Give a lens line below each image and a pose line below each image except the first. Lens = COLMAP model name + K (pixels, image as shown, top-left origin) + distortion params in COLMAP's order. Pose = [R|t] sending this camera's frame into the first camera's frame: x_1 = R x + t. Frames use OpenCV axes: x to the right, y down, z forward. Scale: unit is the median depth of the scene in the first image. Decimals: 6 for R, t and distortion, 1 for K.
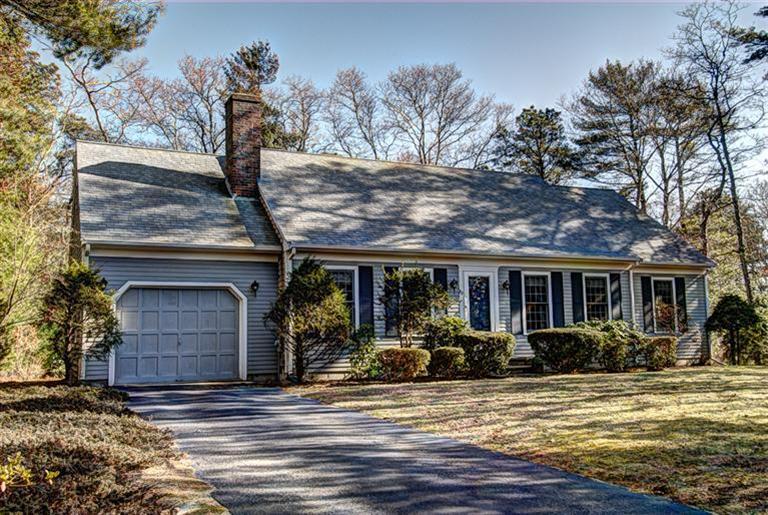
lens RADIAL K [[399.9, 0, 384.0], [0, 399.9, 257.5], [0, 0, 1]] dist [0.052069, -0.057146]
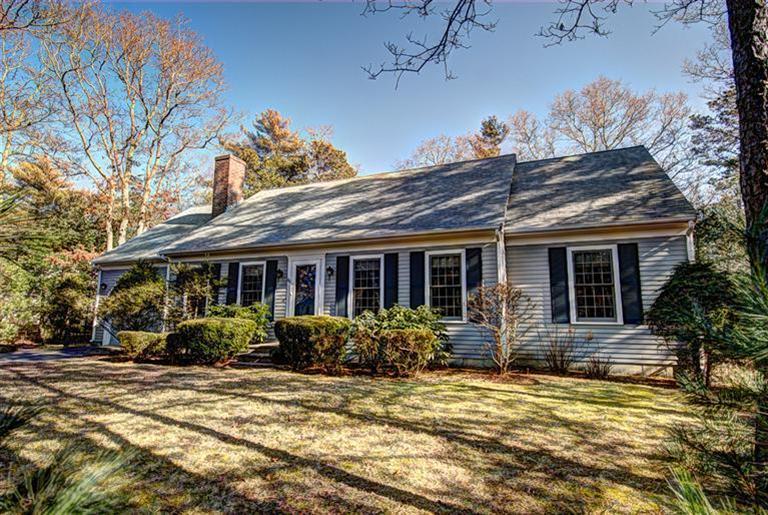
lens RADIAL K [[399.9, 0, 384.0], [0, 399.9, 257.5], [0, 0, 1]] dist [0.052069, -0.057146]
pose [[0.779663, -0.068176, -0.622477, 1.023541], [0.094934, 0.995434, 0.009883, 0.035909], [0.618961, -0.066800, 0.782576, 0.287384]]
